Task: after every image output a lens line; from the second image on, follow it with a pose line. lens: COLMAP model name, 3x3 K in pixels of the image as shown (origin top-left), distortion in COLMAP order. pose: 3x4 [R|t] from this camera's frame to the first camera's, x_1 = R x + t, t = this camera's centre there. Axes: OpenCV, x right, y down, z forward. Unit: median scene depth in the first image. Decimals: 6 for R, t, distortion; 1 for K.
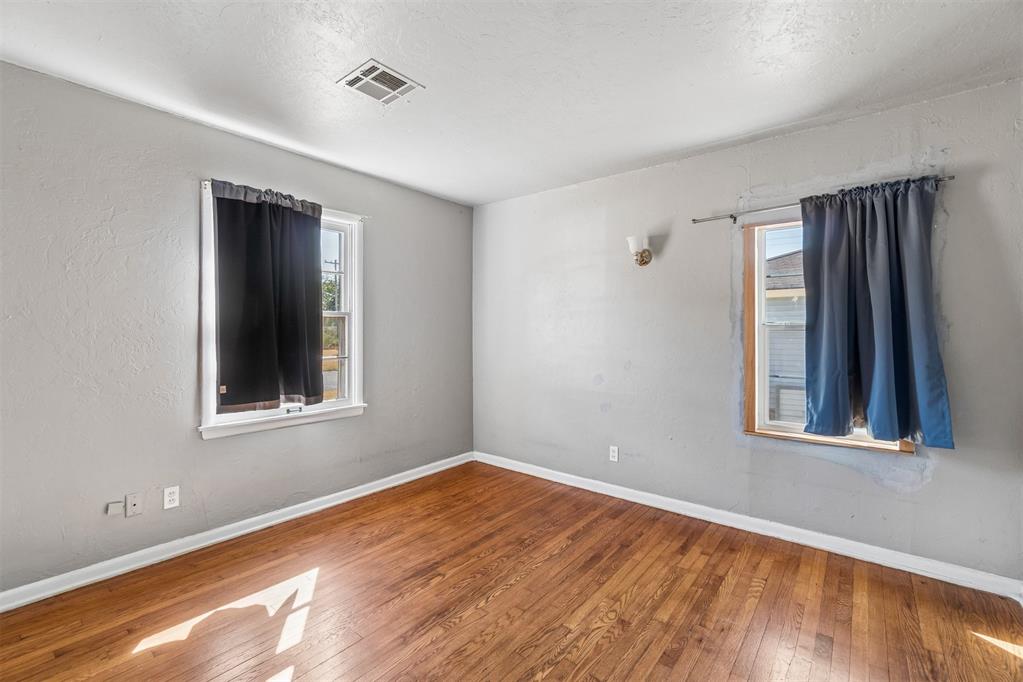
lens RADIAL K [[443.4, 0, 513.5], [0, 443.4, 335.8], [0, 0, 1]] dist [-0.000838, 0.000395]
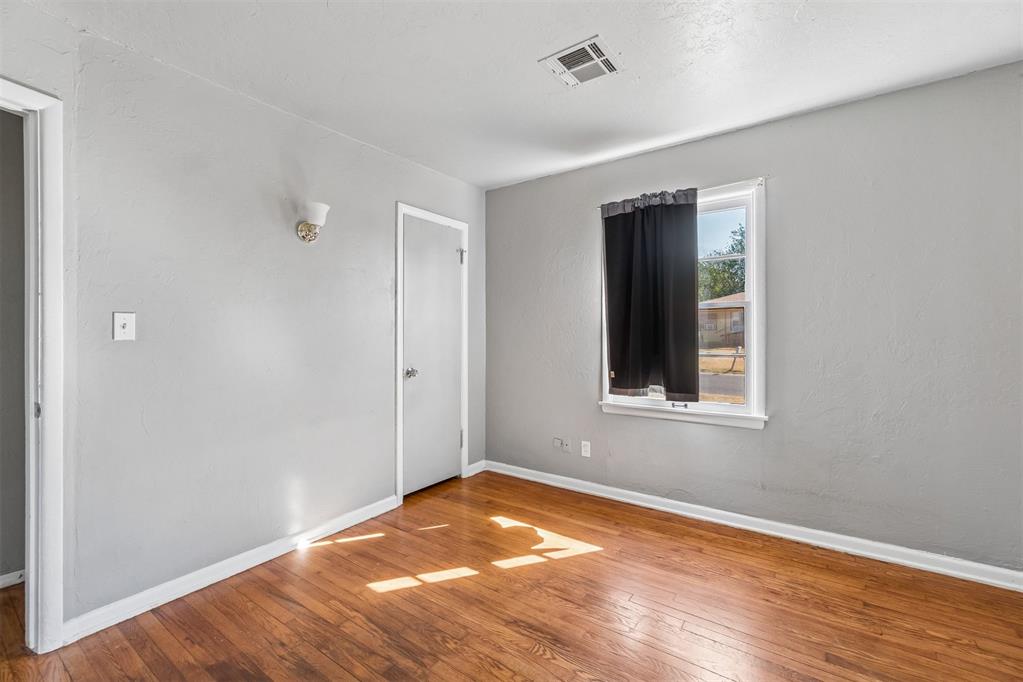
lens RADIAL K [[443.4, 0, 513.5], [0, 443.4, 335.8], [0, 0, 1]] dist [-0.000838, 0.000395]
pose [[0.060525, 0.004191, -0.998158, 0.542283], [-0.006409, 0.999972, 0.003810, 0.013409], [0.998146, 0.006167, 0.060551, 0.656636]]
